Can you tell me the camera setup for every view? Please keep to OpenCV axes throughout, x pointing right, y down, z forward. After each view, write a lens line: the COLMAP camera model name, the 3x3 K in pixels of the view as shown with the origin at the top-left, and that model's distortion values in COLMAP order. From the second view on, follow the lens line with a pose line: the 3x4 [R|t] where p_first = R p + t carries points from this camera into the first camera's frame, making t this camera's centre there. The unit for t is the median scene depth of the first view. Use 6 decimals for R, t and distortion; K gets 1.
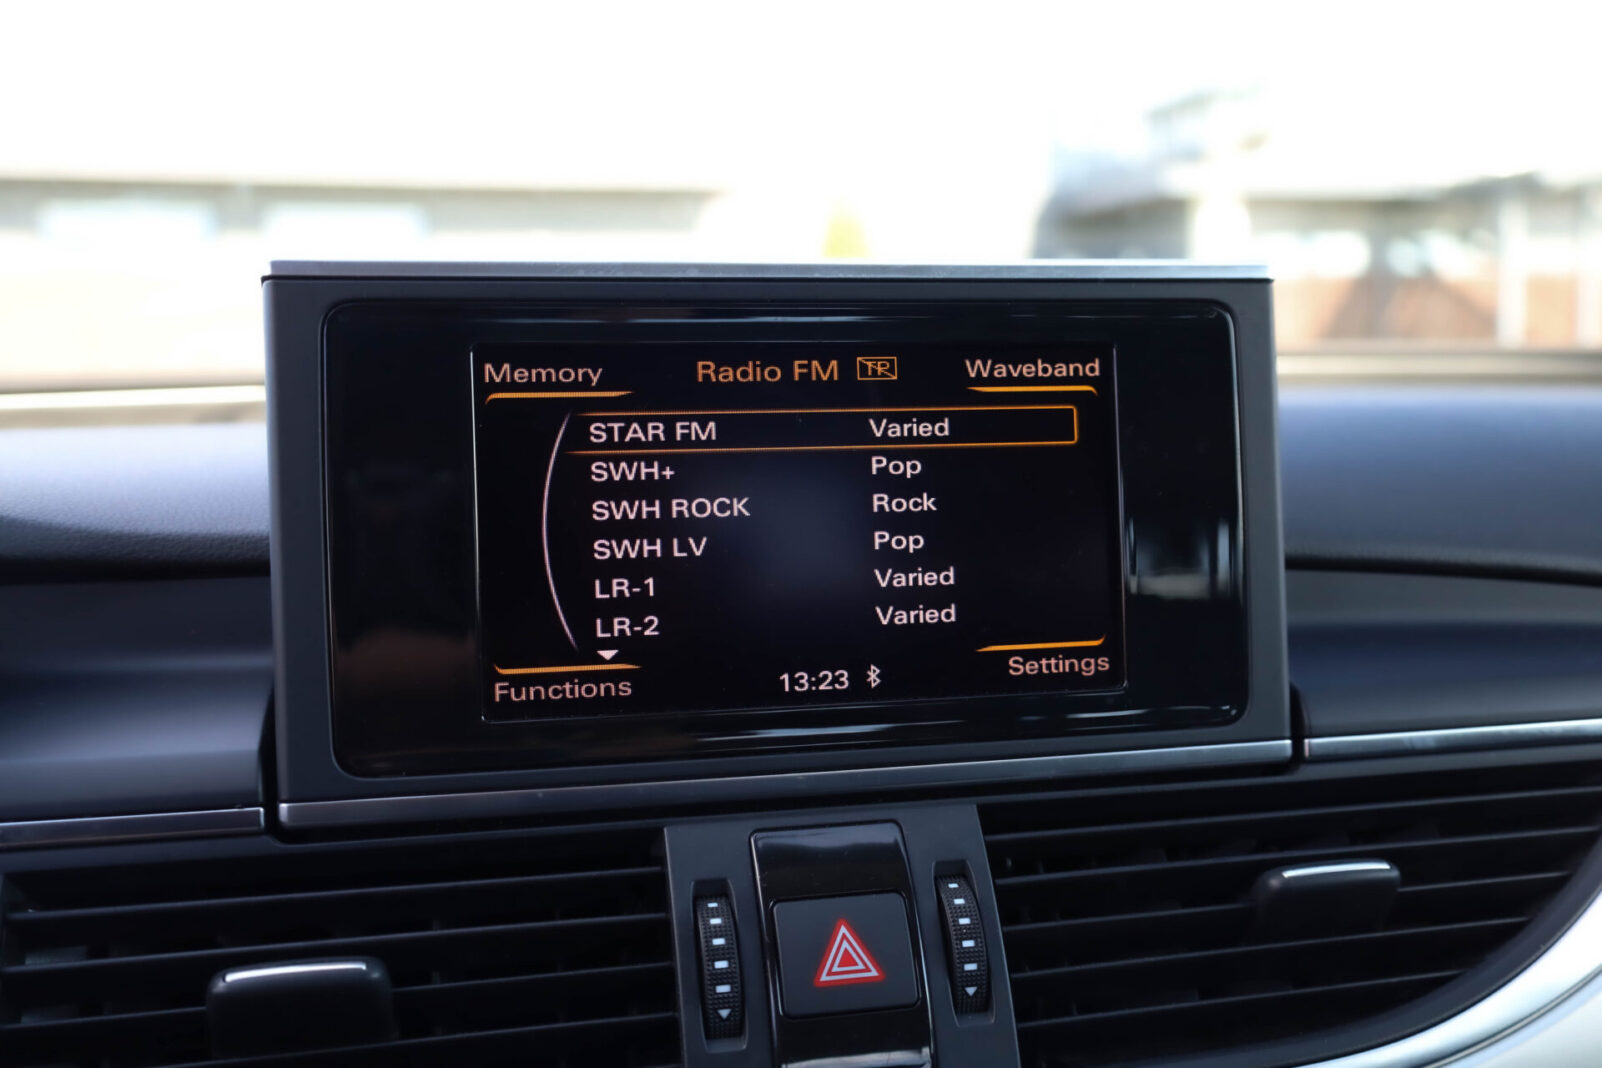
lens RADIAL K [[1603.0, 0, 795.2], [0, 1603.0, 531.9], [0, 0, 1]] dist [-0.017622, 0.000000]
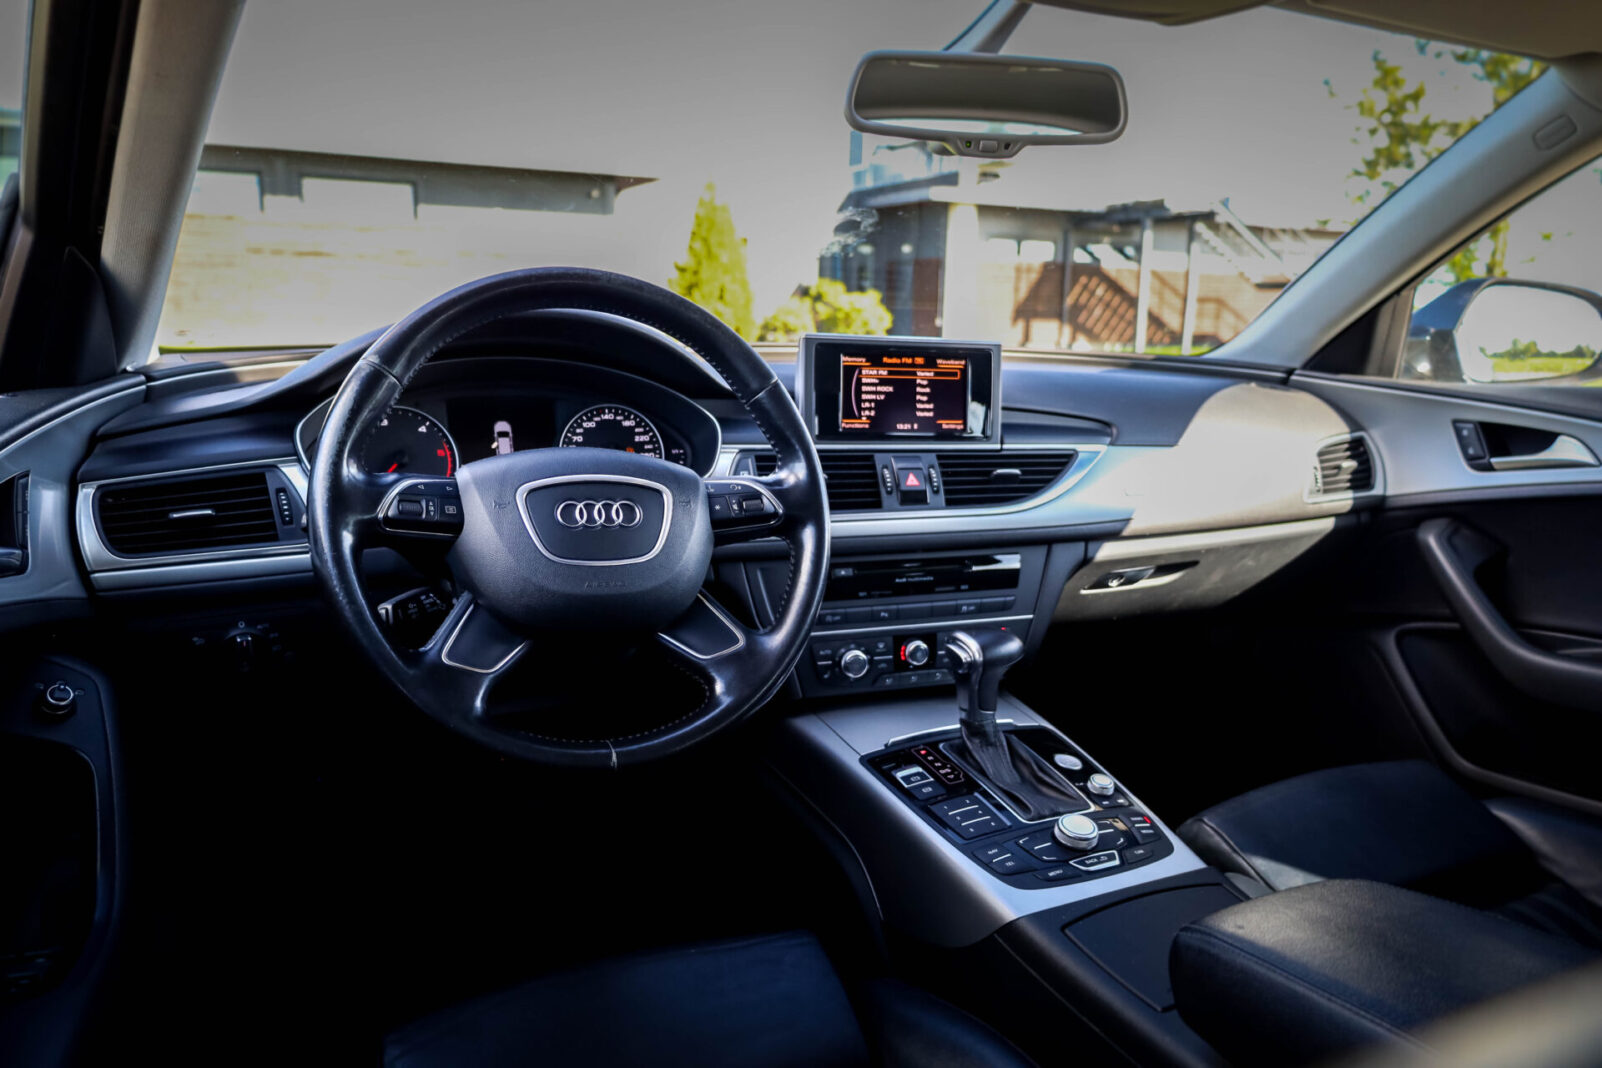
lens RADIAL K [[1230.5, 0, 799.0], [0, 1230.5, 537.6], [0, 0, 1]] dist [0.003291, 0.000007]
pose [[0.989441, 0.027524, 0.142299, -0.800135], [-0.040828, 0.994974, 0.091436, 0.098886], [-0.139067, -0.096280, 0.985591, -2.563889]]
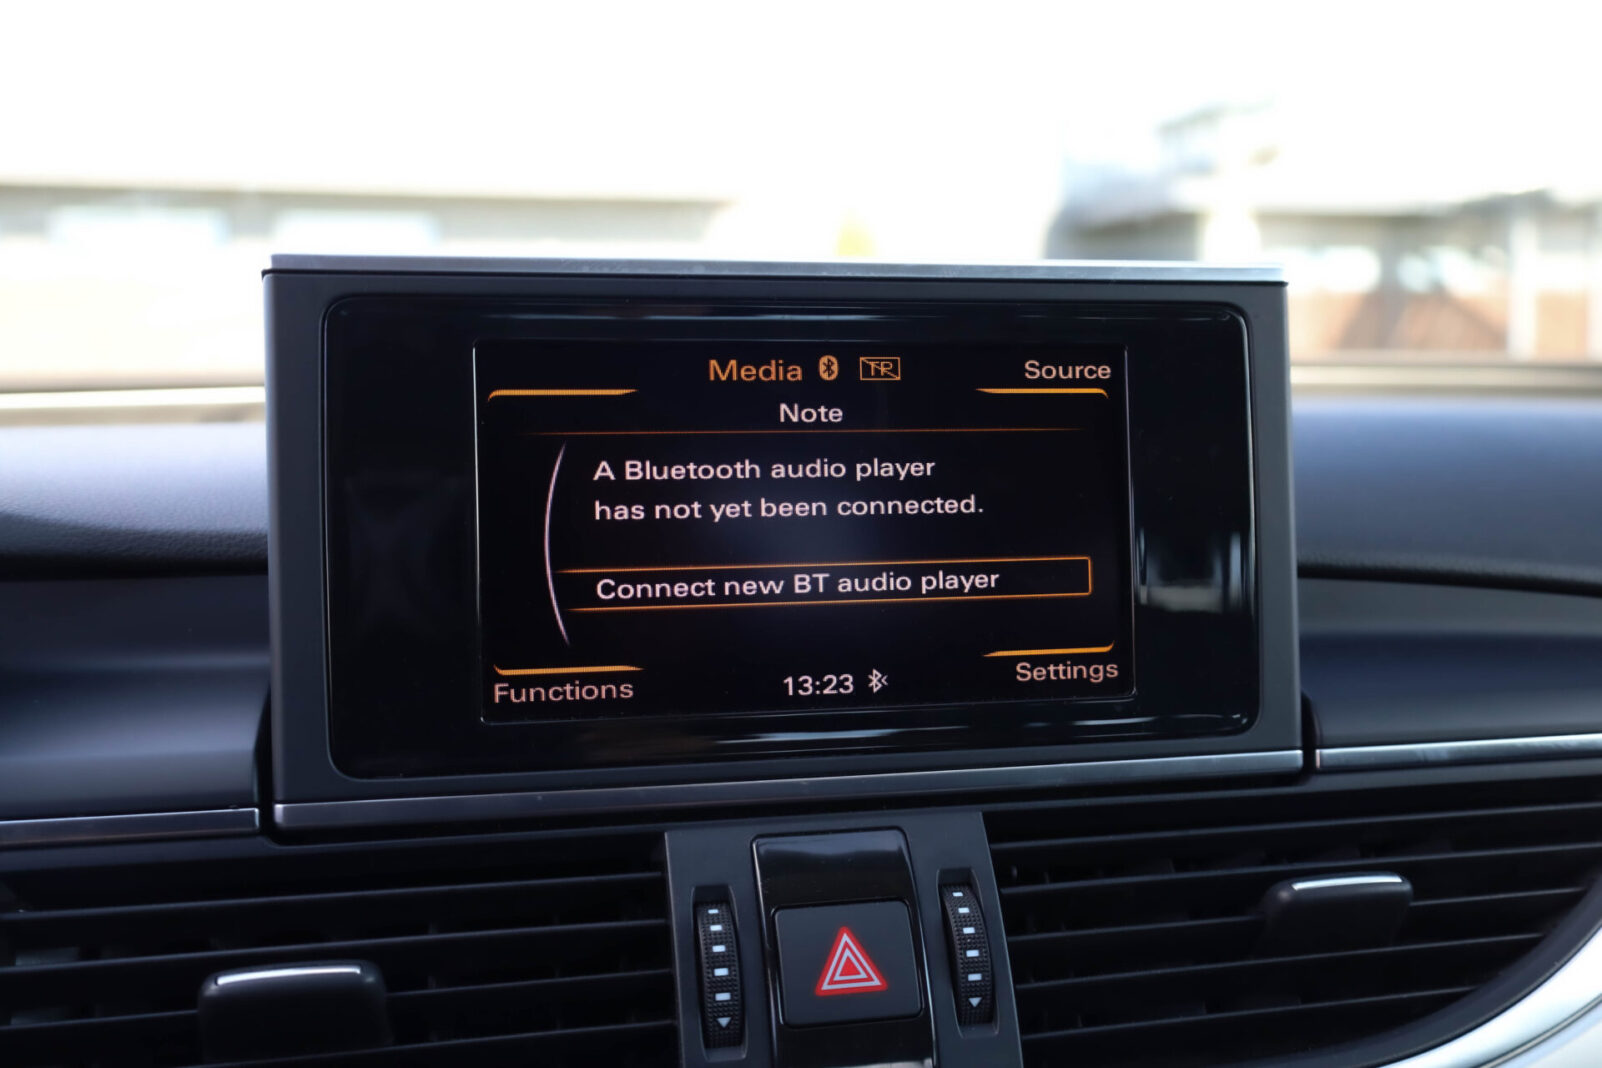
lens RADIAL K [[1603.0, 0, 794.7], [0, 1603.0, 535.9], [0, 0, 1]] dist [-0.017622, 0.000000]
pose [[0.999950, 0.008749, -0.004762, 0.001151], [-0.008772, 0.999950, -0.004825, 0.006009], [0.004720, 0.004867, 0.999977, 0.014013]]
